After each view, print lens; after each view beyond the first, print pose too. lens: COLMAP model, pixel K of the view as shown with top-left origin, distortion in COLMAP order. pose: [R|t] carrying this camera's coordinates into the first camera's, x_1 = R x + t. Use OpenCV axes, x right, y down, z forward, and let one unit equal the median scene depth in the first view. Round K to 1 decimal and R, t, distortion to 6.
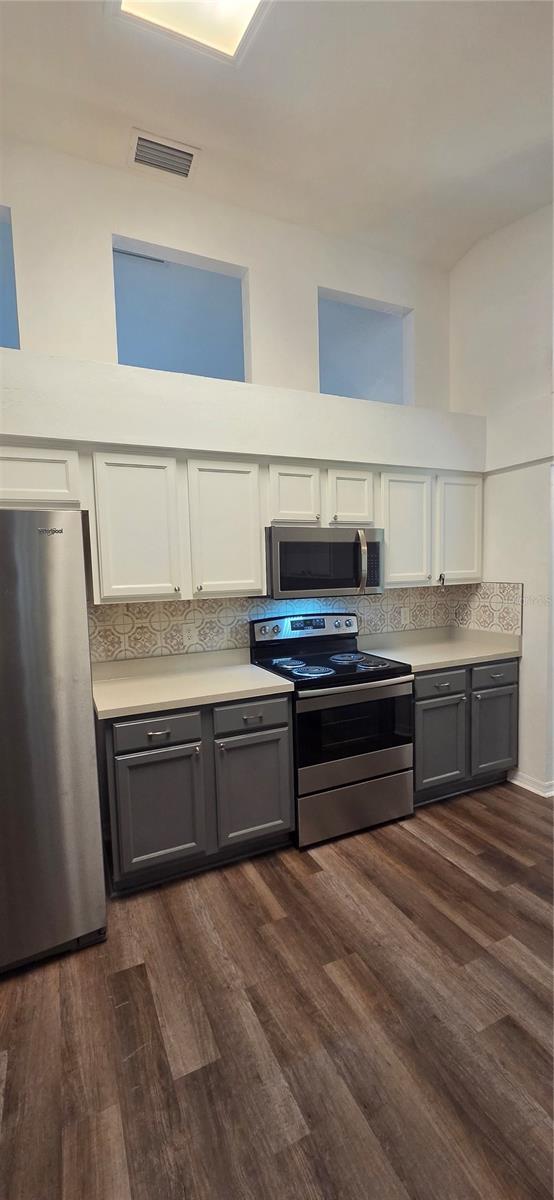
lens RADIAL K [[492.3, 0, 280.2], [0, 492.3, 604.1], [0, 0, 1]] dist [0.000062, 0.002191]
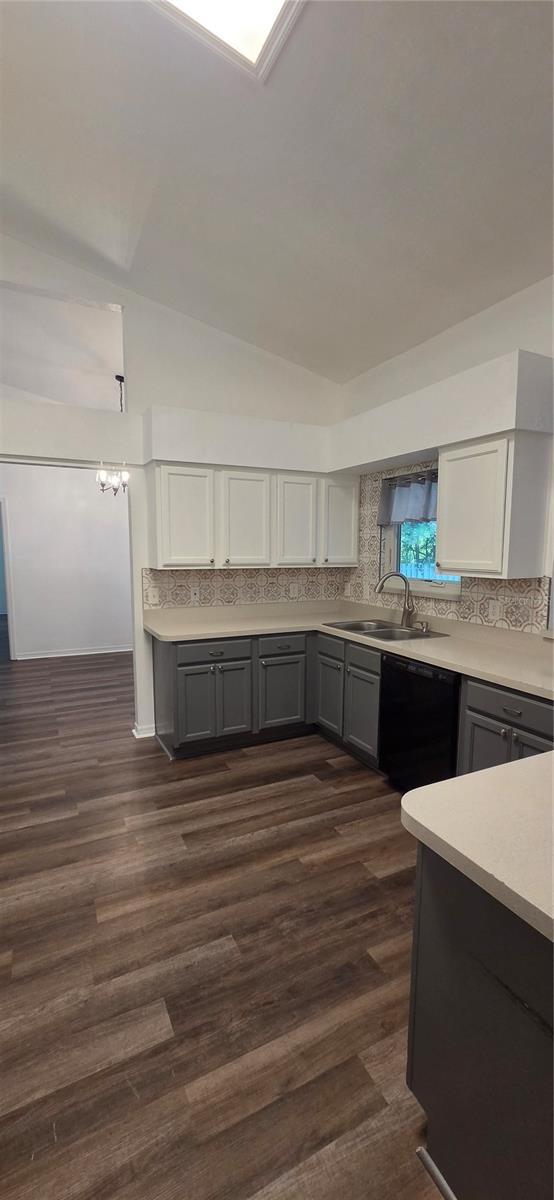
lens RADIAL K [[492.3, 0, 274.3], [0, 492.3, 609.5], [0, 0, 1]] dist [0.000062, 0.002191]
pose [[-0.030184, -0.087463, 0.995710, -1.205266], [0.055718, 0.994468, 0.089043, -0.038403], [-0.997990, 0.058167, -0.025144, 0.755460]]
